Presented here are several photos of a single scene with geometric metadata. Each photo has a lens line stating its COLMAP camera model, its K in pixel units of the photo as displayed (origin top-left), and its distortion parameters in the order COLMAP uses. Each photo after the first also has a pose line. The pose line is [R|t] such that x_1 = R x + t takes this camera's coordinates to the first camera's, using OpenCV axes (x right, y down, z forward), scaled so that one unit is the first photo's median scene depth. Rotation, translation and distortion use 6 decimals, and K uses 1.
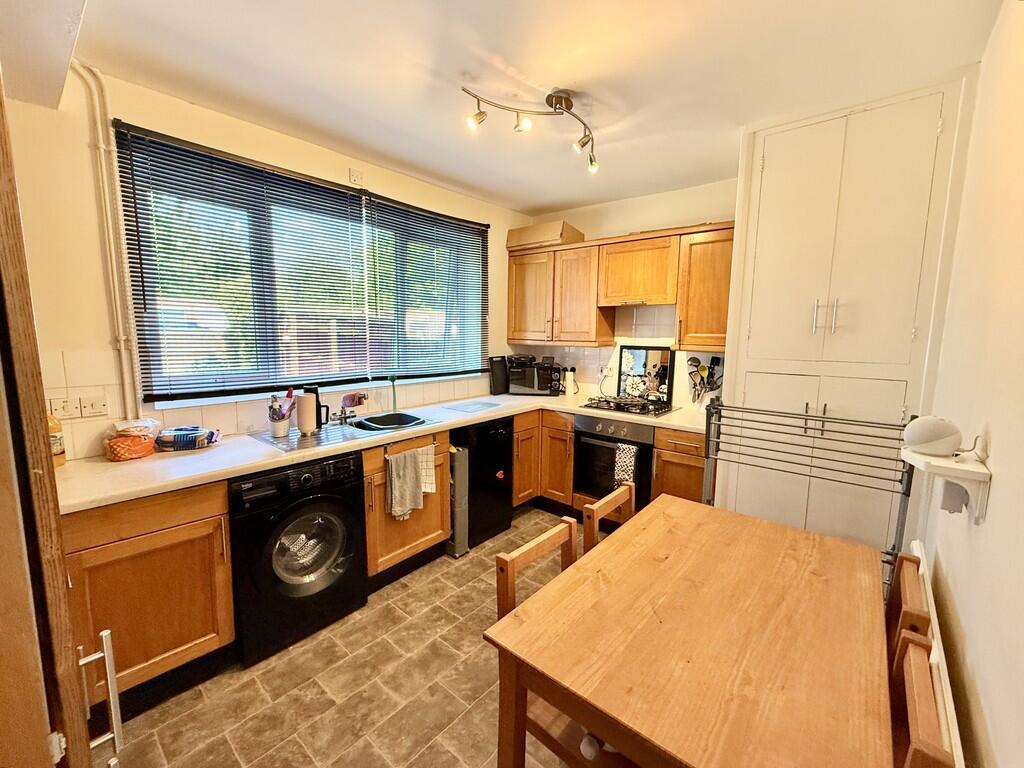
lens RADIAL K [[405.7, 0, 512.0], [0, 405.7, 384.0], [0, 0, 1]] dist [0.012072, 0.000039]
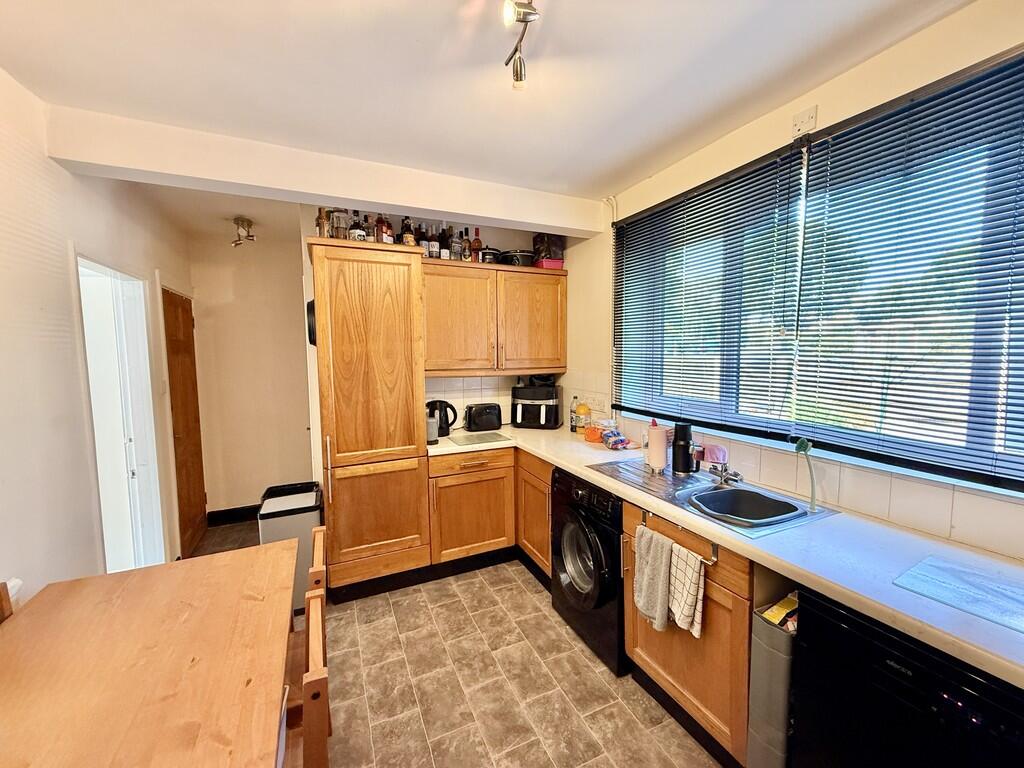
lens RADIAL K [[405.7, 0, 512.0], [0, 405.7, 384.0], [0, 0, 1]] dist [0.012072, 0.000039]
pose [[-0.398169, 0.071350, -0.914533, 0.583742], [-0.108665, 0.986282, 0.124258, -0.189770], [0.910853, 0.148853, -0.384954, 1.259978]]
